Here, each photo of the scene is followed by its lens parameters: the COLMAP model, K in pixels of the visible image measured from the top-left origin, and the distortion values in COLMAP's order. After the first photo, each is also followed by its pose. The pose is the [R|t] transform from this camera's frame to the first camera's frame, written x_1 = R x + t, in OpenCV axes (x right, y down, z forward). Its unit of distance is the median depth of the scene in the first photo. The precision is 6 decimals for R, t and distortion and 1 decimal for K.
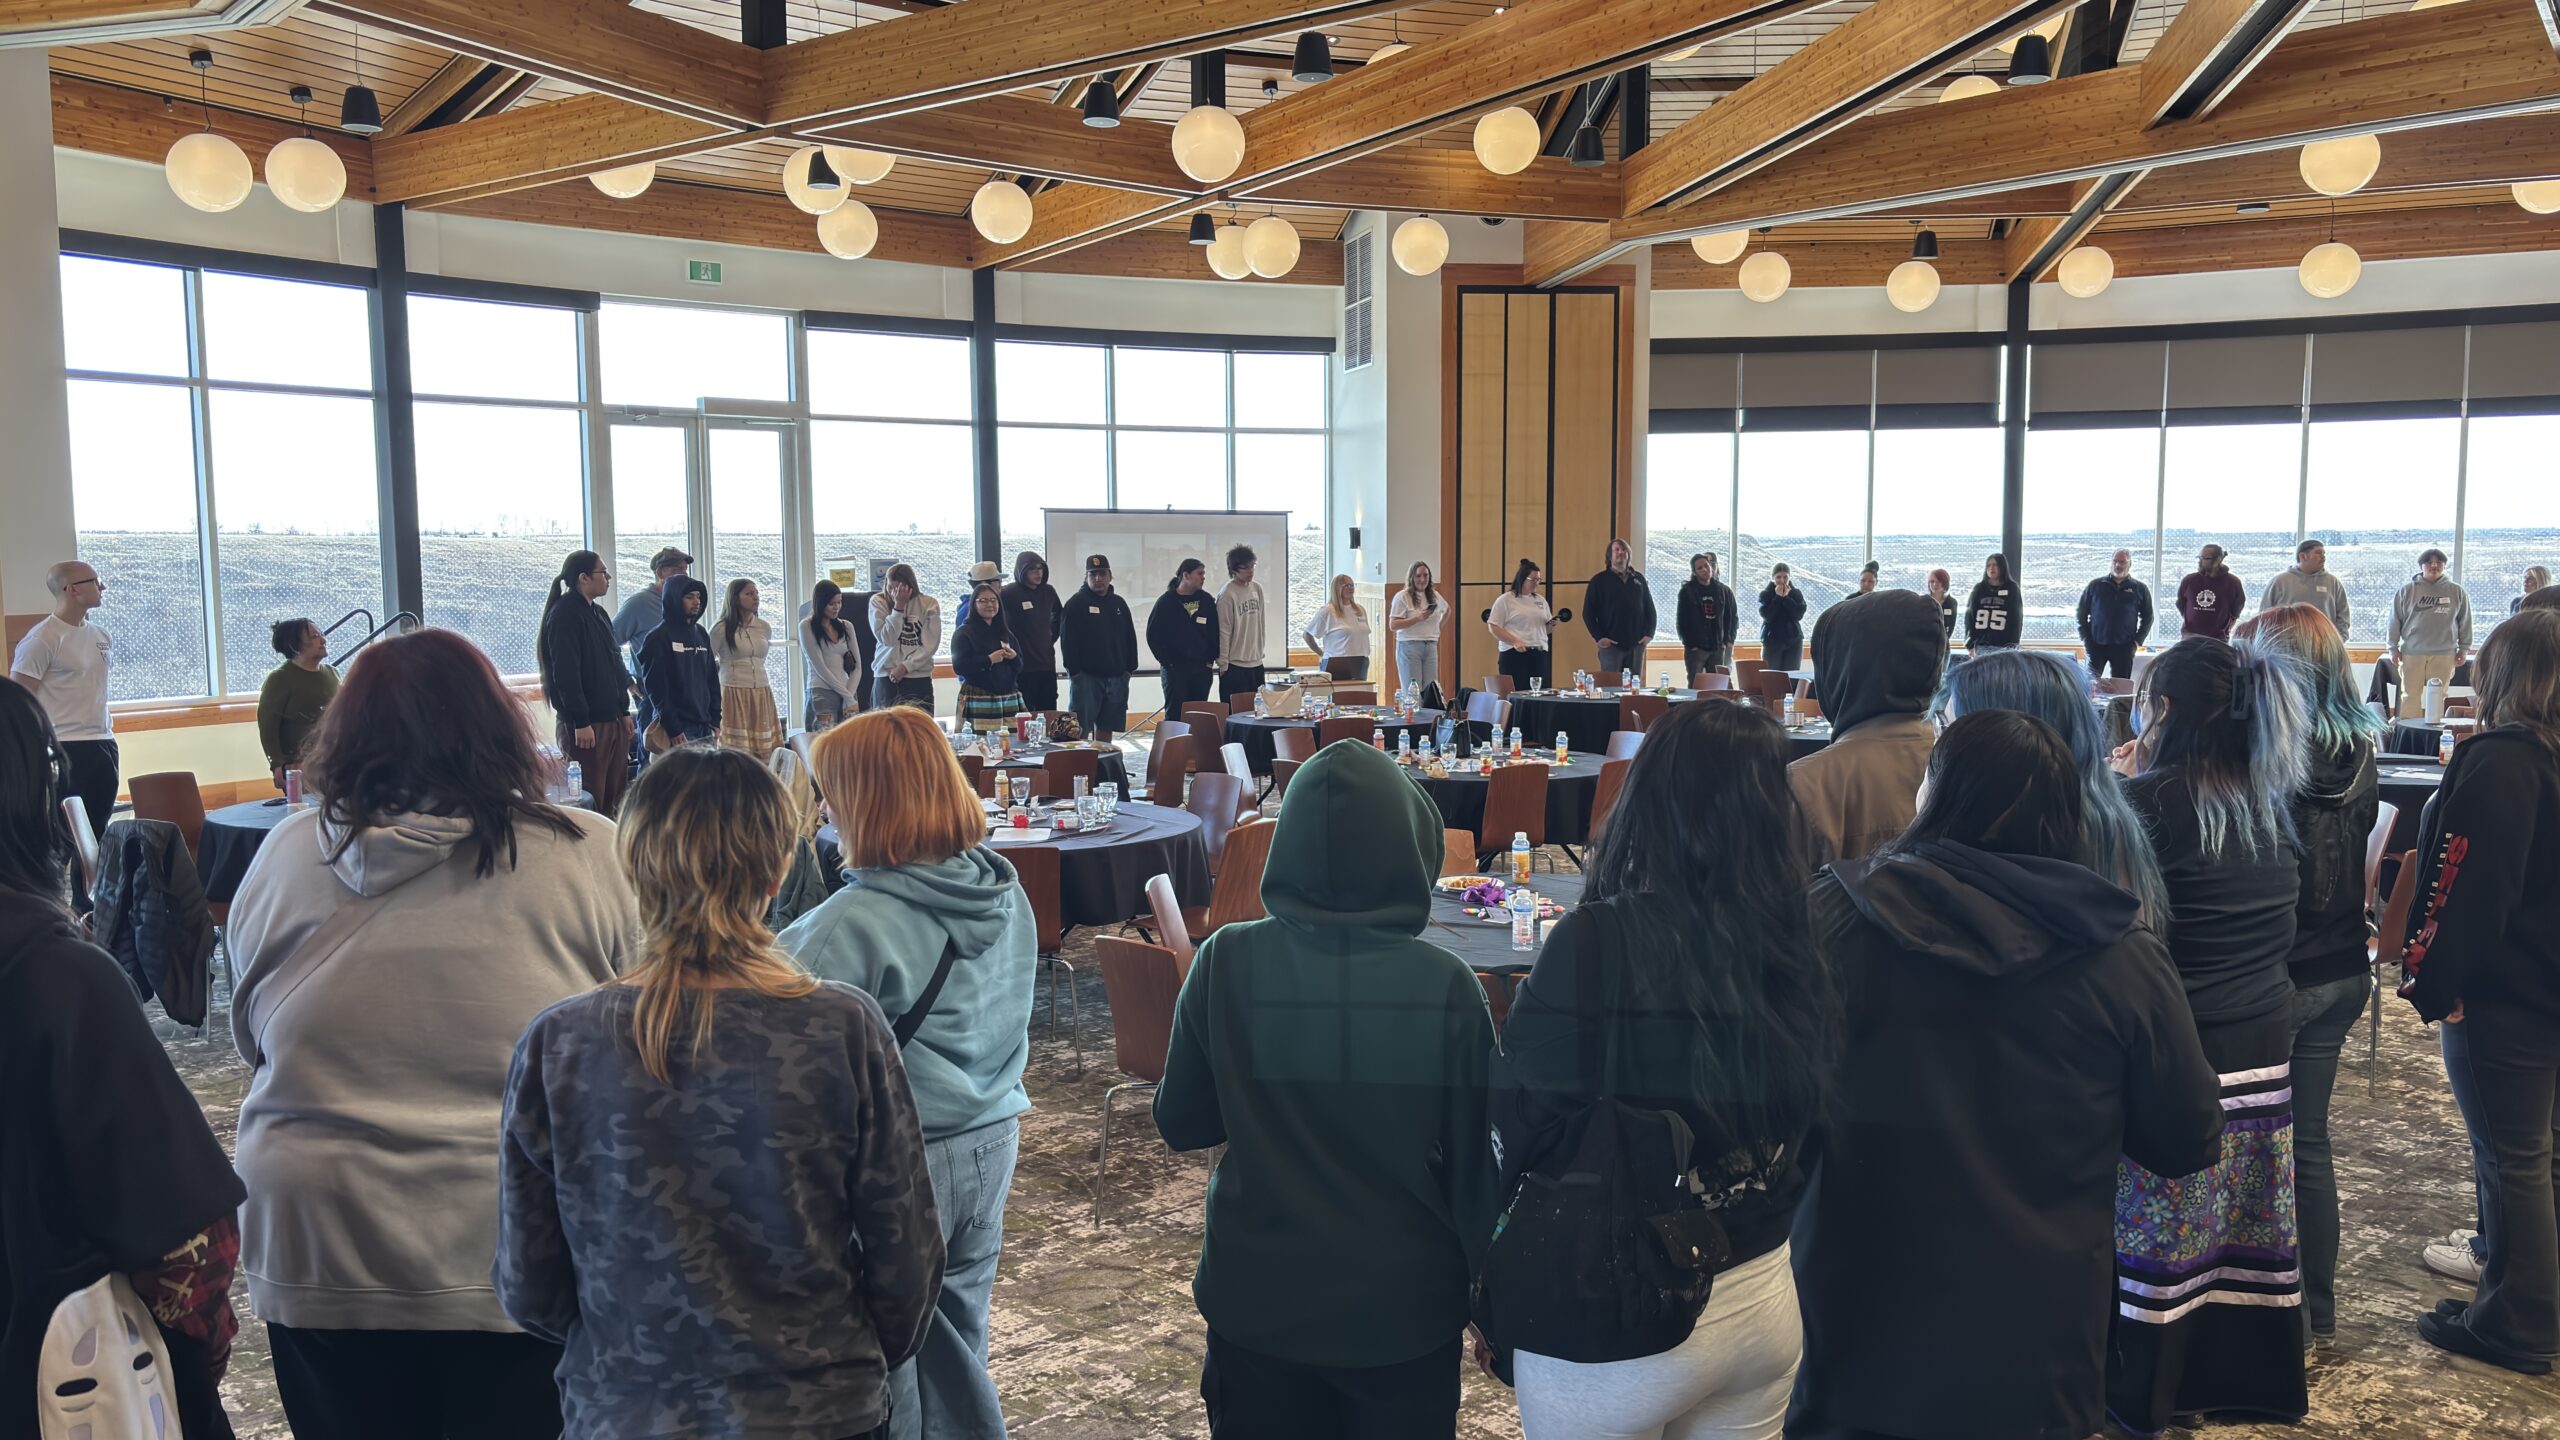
lens RADIAL K [[1943.4, 0, 1282.2], [0, 1943.4, 714.2], [0, 0, 1]] dist [0.018318, -0.017778]
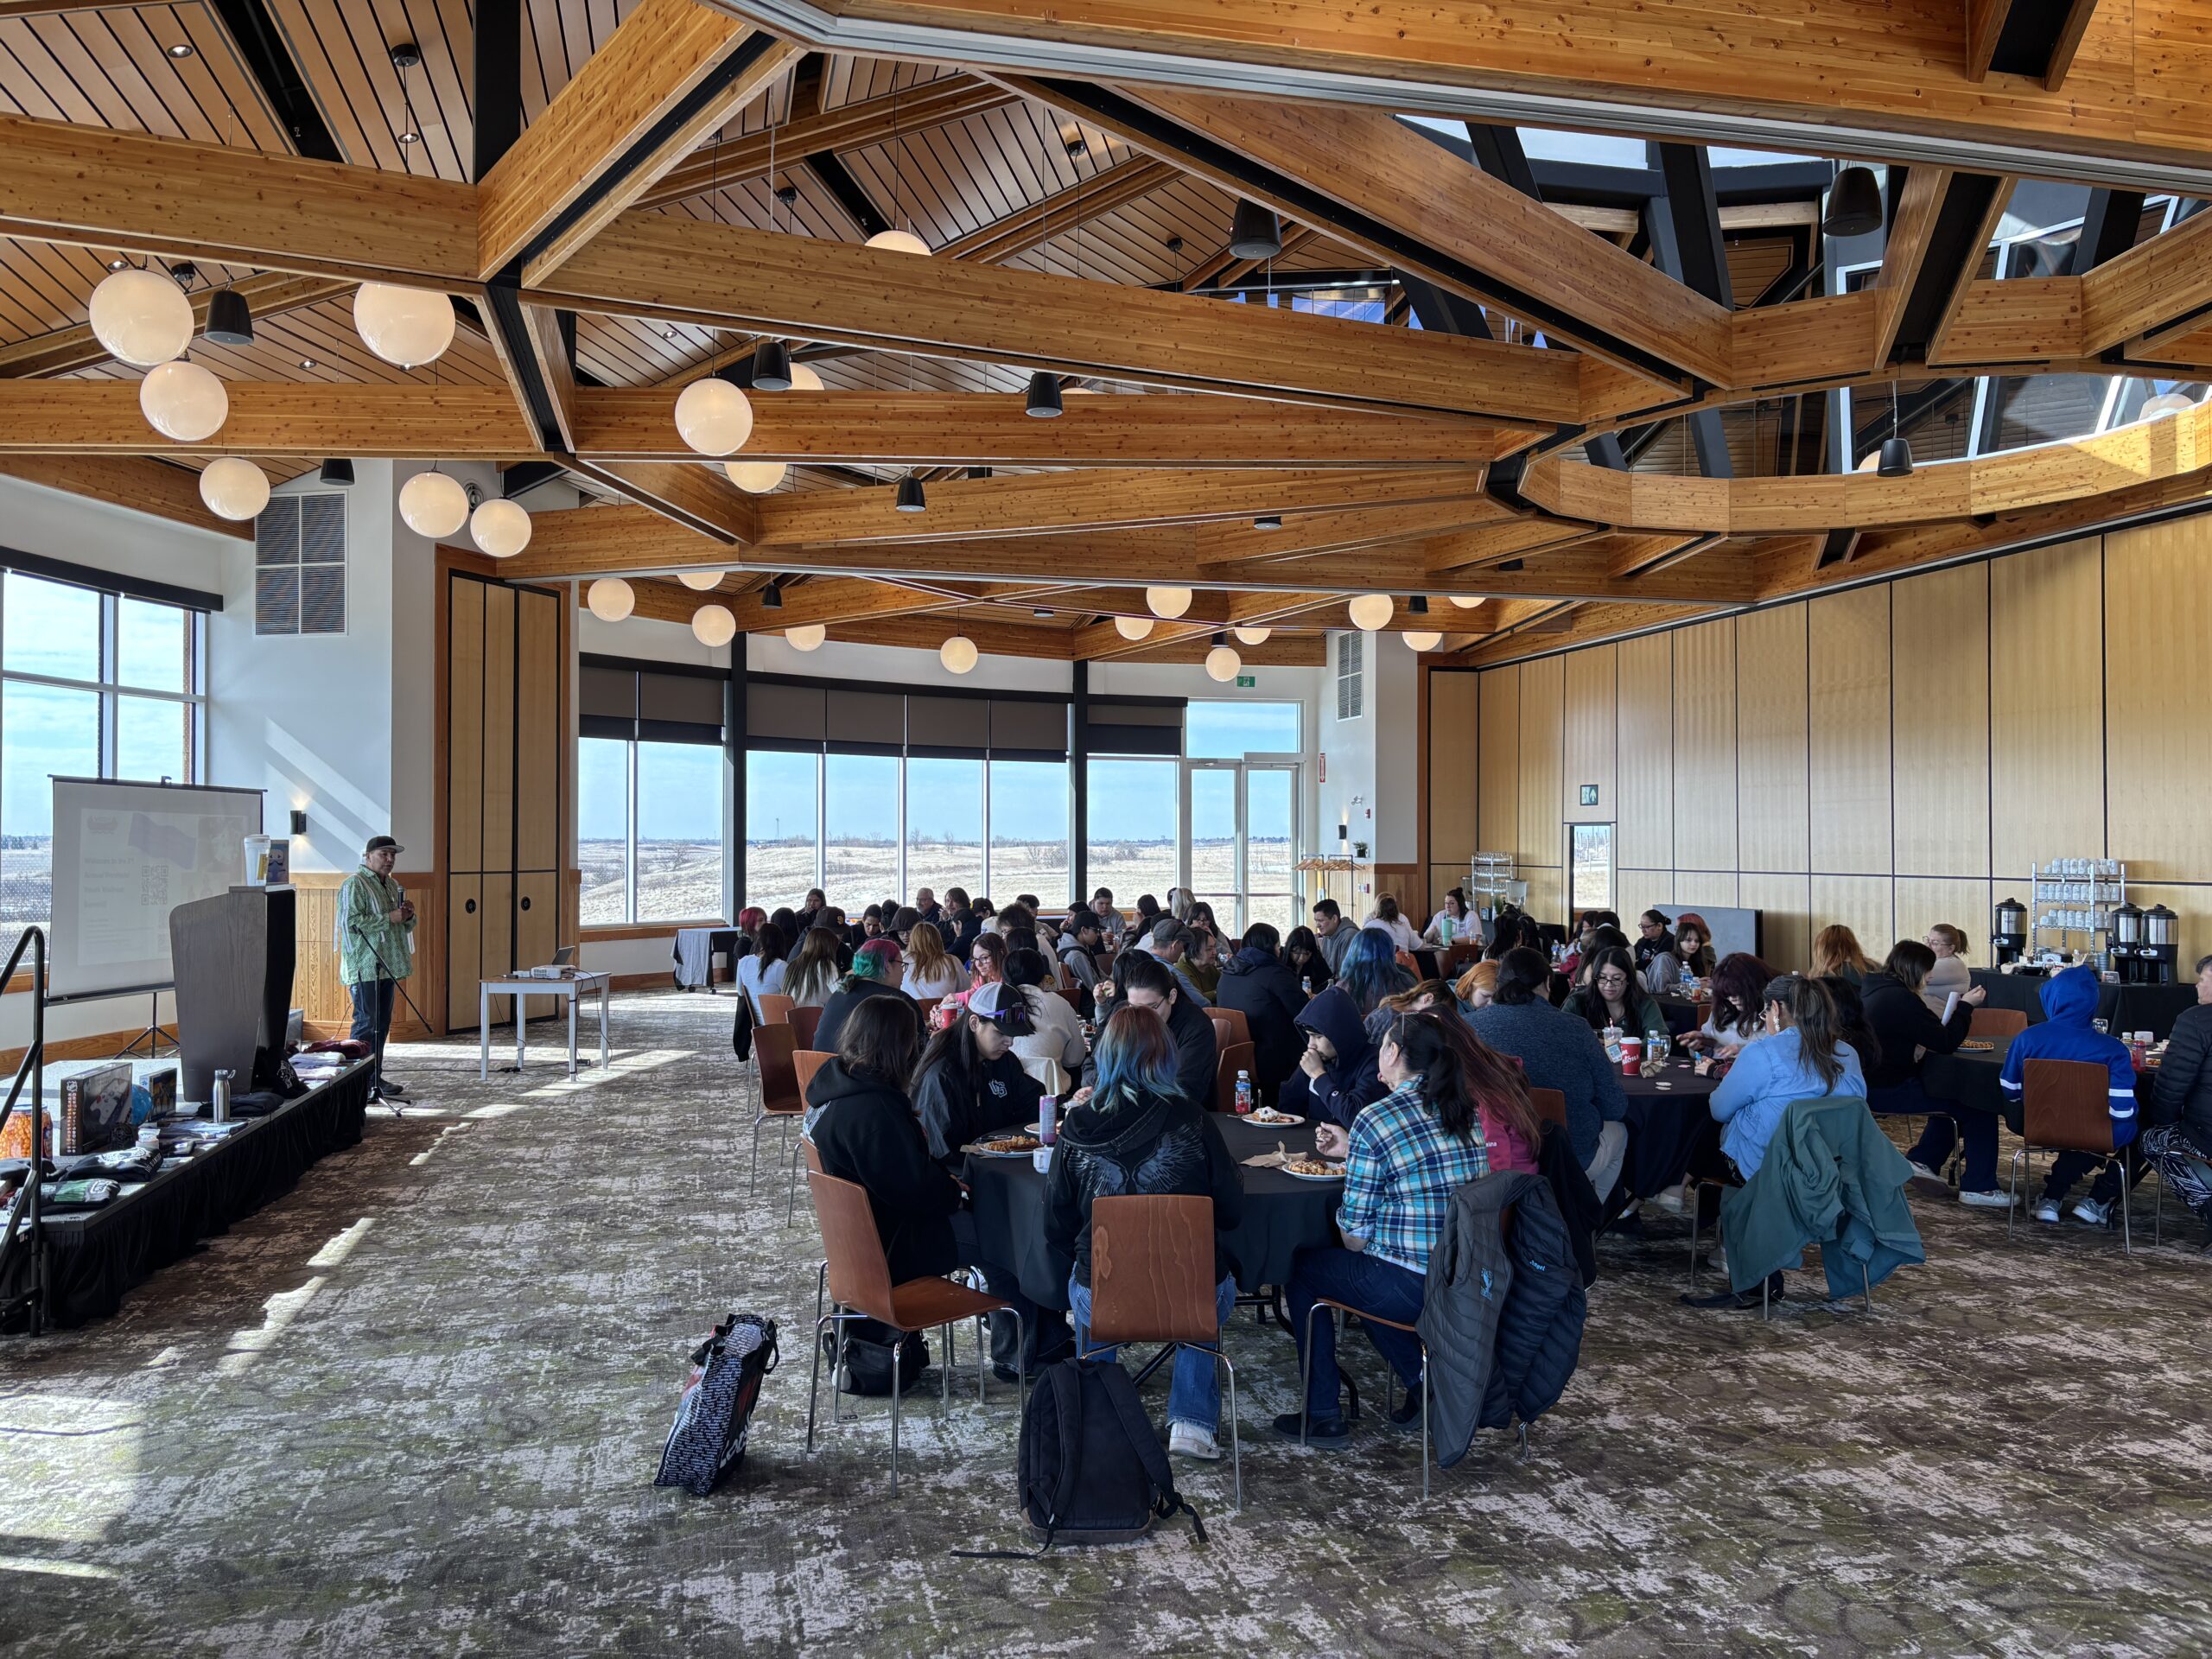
lens RADIAL K [[1674.5, 0, 1123.5], [0, 1674.5, 851.5], [0, 0, 1]] dist [0.031141, -0.027569]
pose [[0.471729, 0.007037, 0.881716, -0.538391], [0.066435, 0.996842, -0.043499, -0.021813], [-0.879237, 0.079096, 0.469772, 0.347598]]
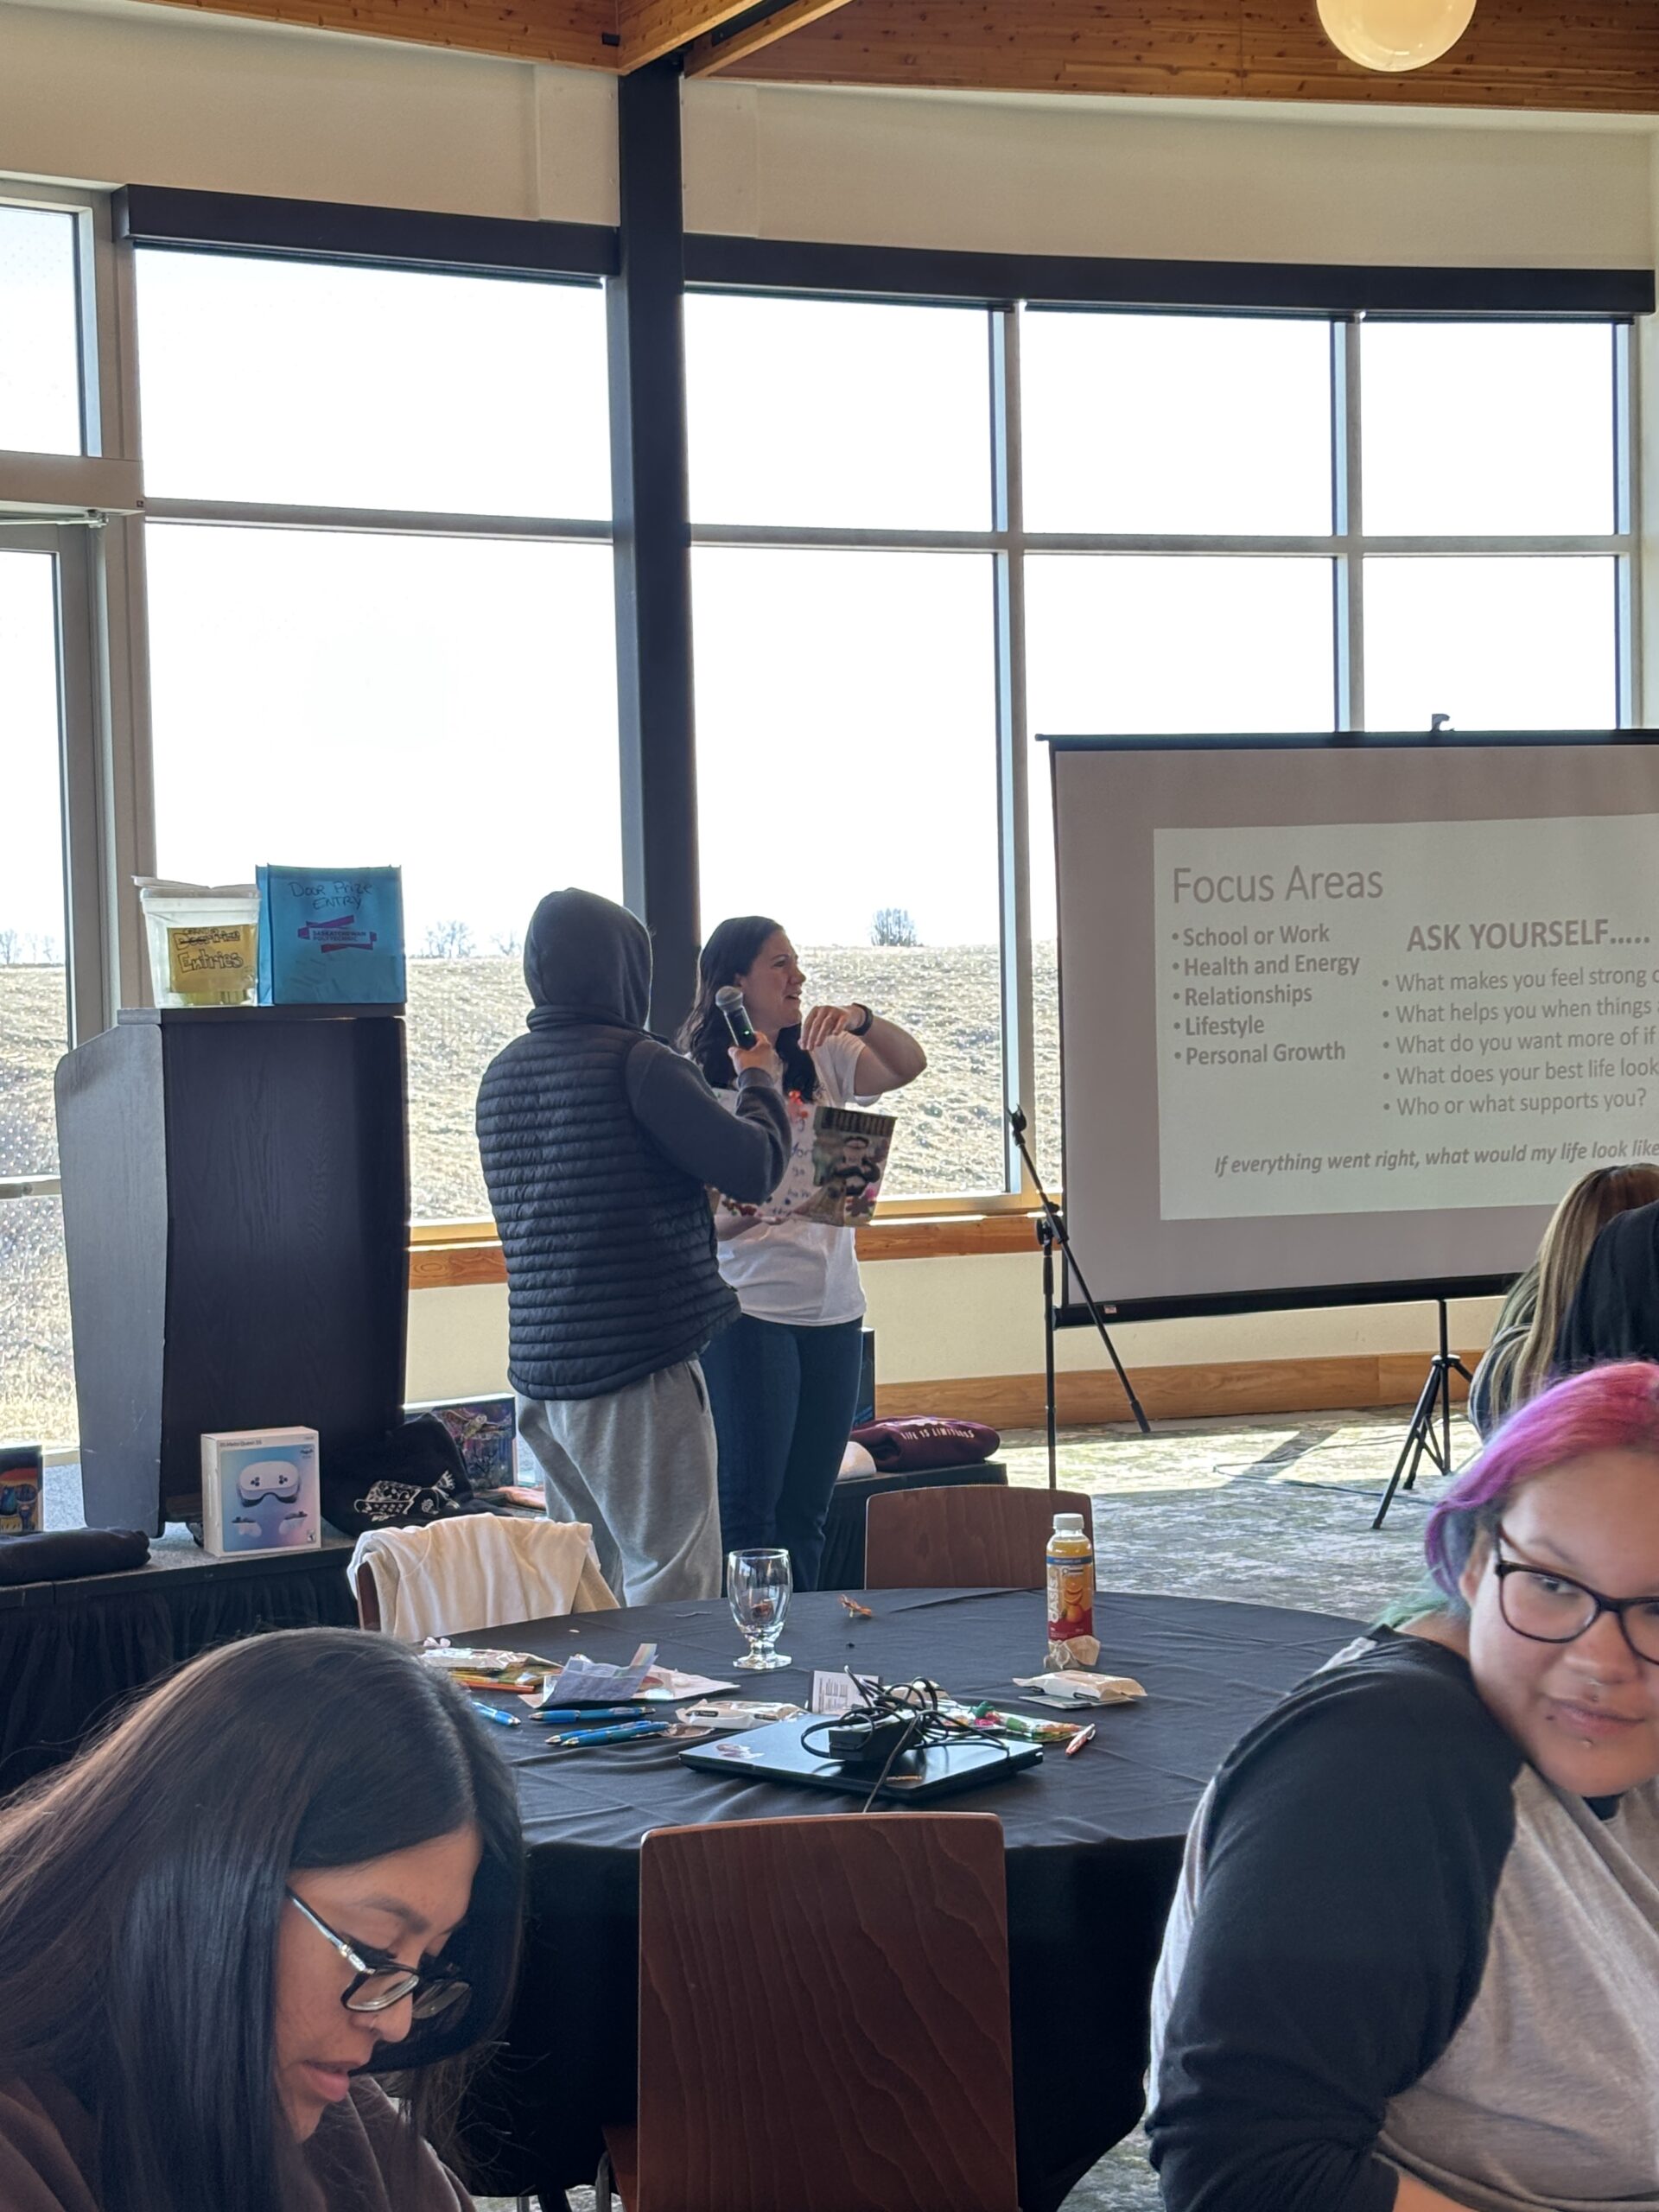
lens RADIAL K [[3882.3, 0, 821.8], [0, 3882.3, 1102.5], [0, 0, 1]] dist [0.072728, 0.000000]
pose [[0.996939, -0.012006, -0.077253, -0.080025], [0.008131, 0.998702, -0.050289, -0.016389], [0.077756, 0.049507, 0.995742, 0.366356]]
